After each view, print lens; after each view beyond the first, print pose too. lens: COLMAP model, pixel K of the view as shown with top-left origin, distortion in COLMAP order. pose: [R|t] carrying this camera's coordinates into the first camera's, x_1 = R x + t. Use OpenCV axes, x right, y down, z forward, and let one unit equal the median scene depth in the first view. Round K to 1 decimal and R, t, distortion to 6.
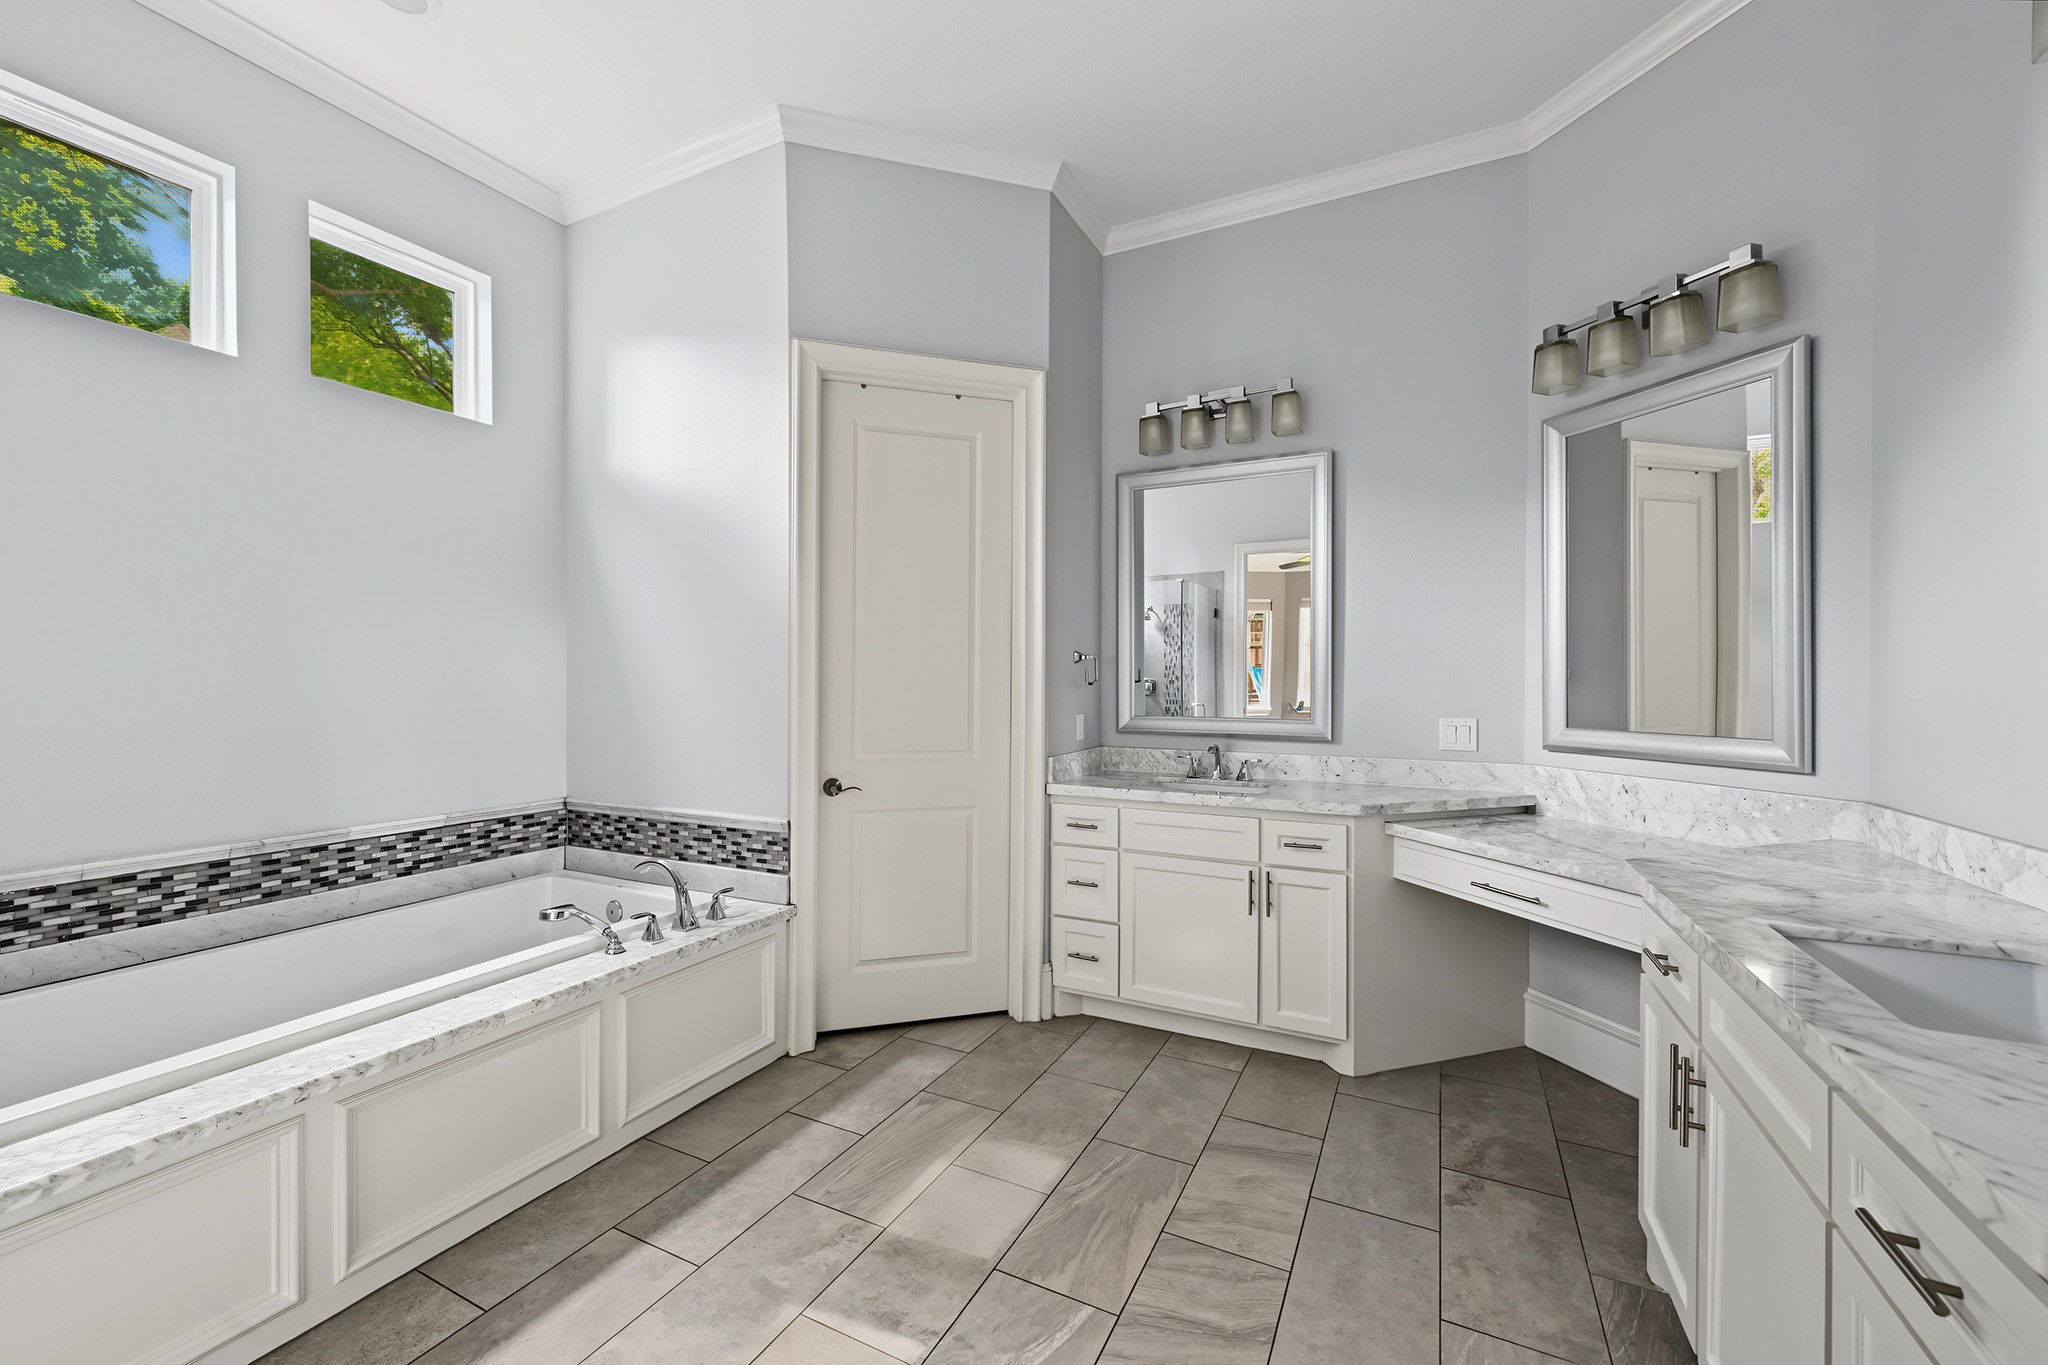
lens RADIAL K [[818.5, 0, 1020.7], [0, 818.5, 675.7], [0, 0, 1]] dist [0.000414, 0.000266]
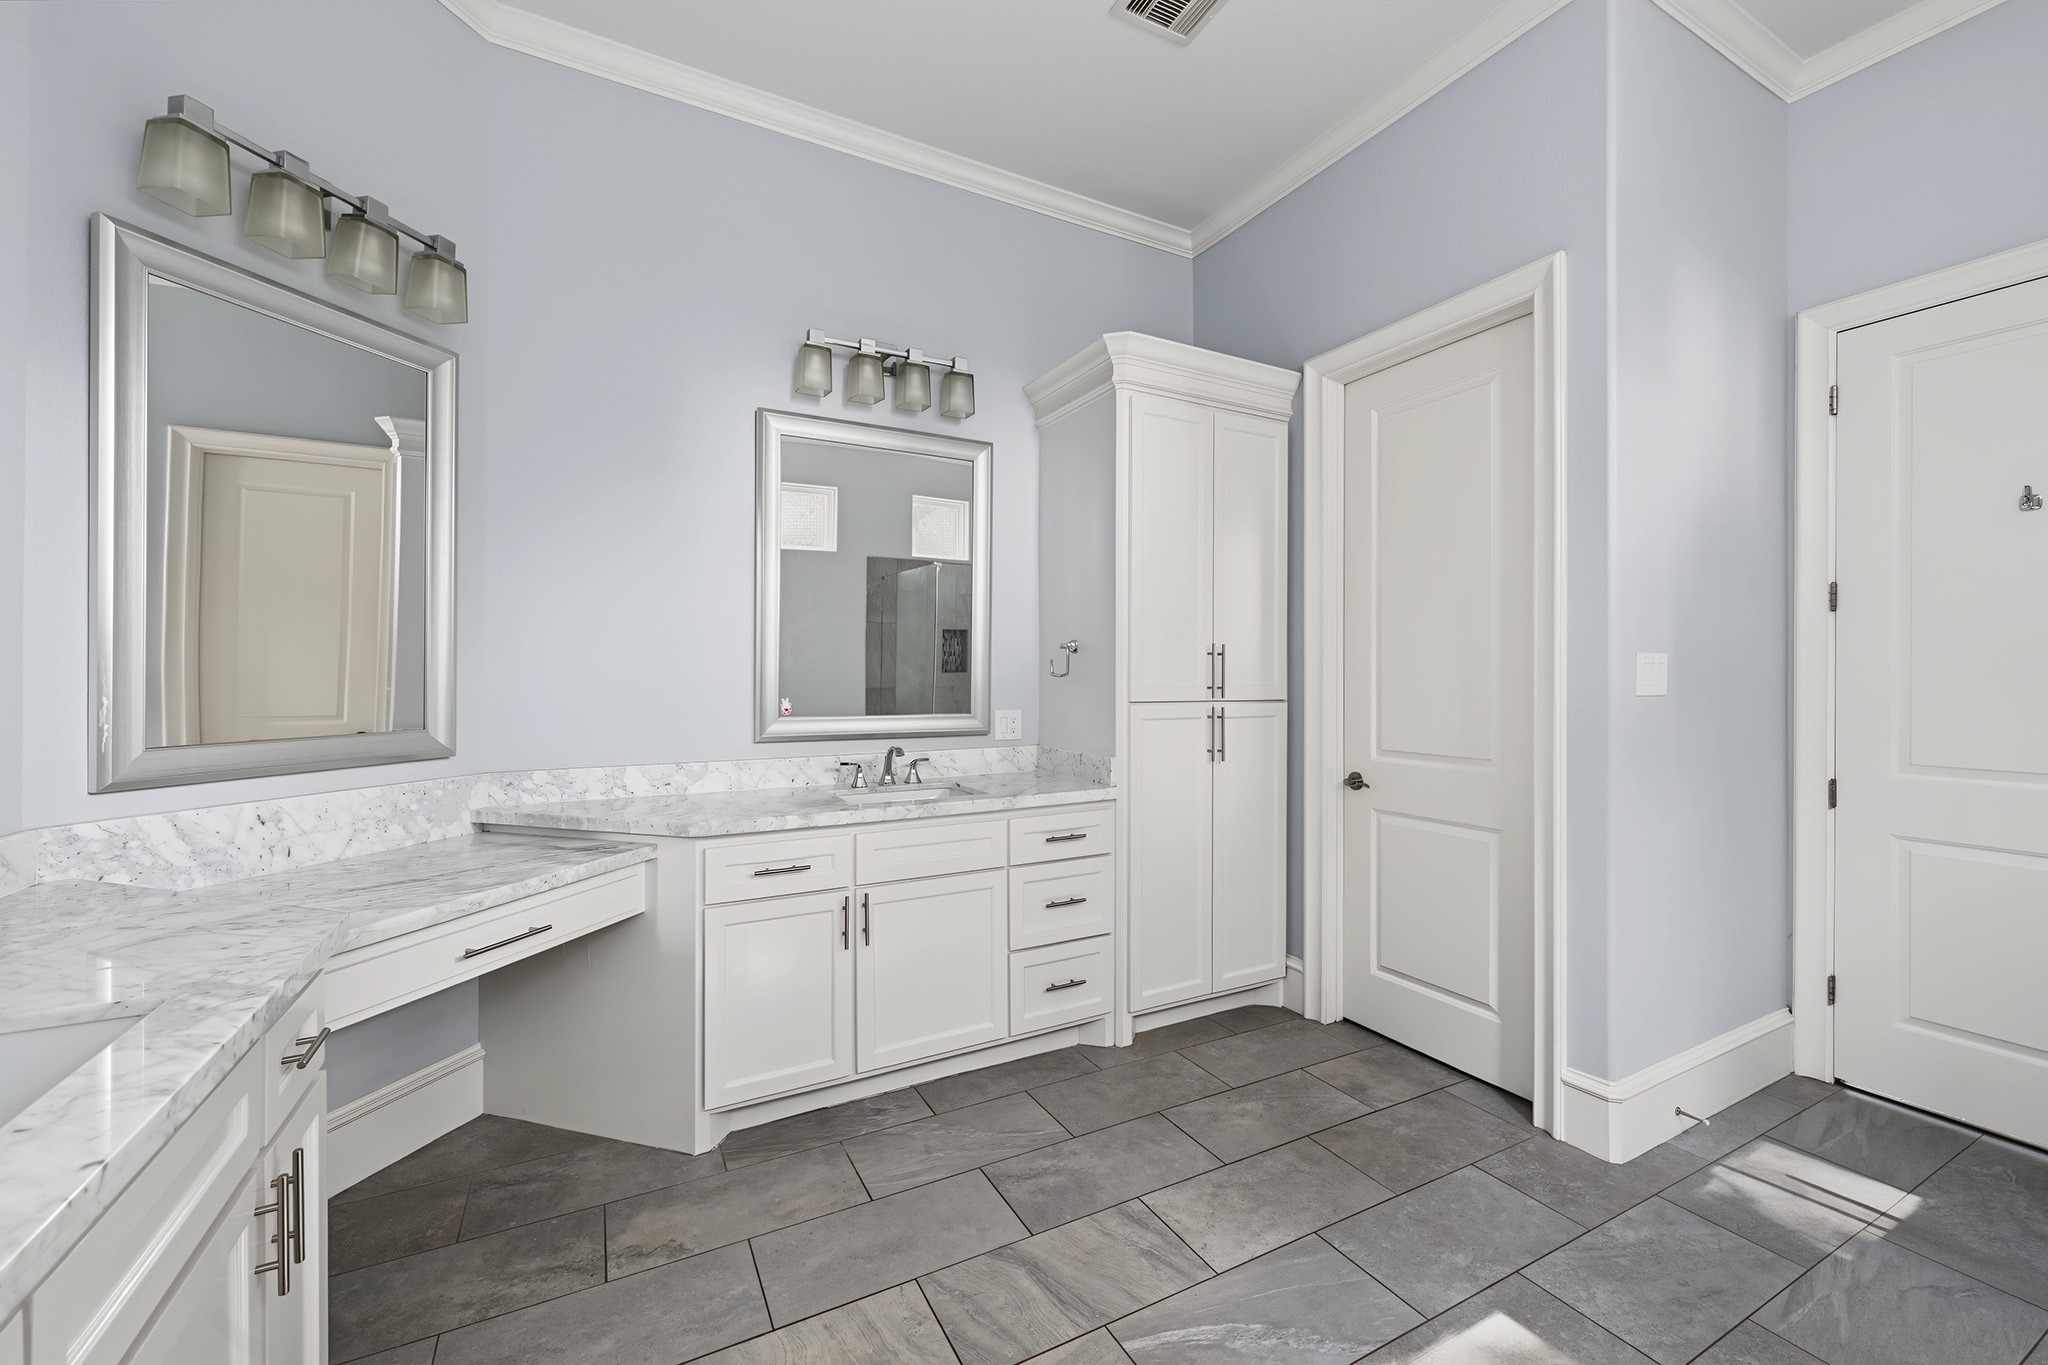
lens RADIAL K [[818.5, 0, 1020.7], [0, 818.5, 675.7], [0, 0, 1]] dist [0.000414, 0.000266]
pose [[-0.818716, -0.000876, 0.574199, -0.160622], [-0.001933, 0.999997, -0.001230, 0.007008], [-0.574196, -0.002116, -0.818715, 0.840376]]
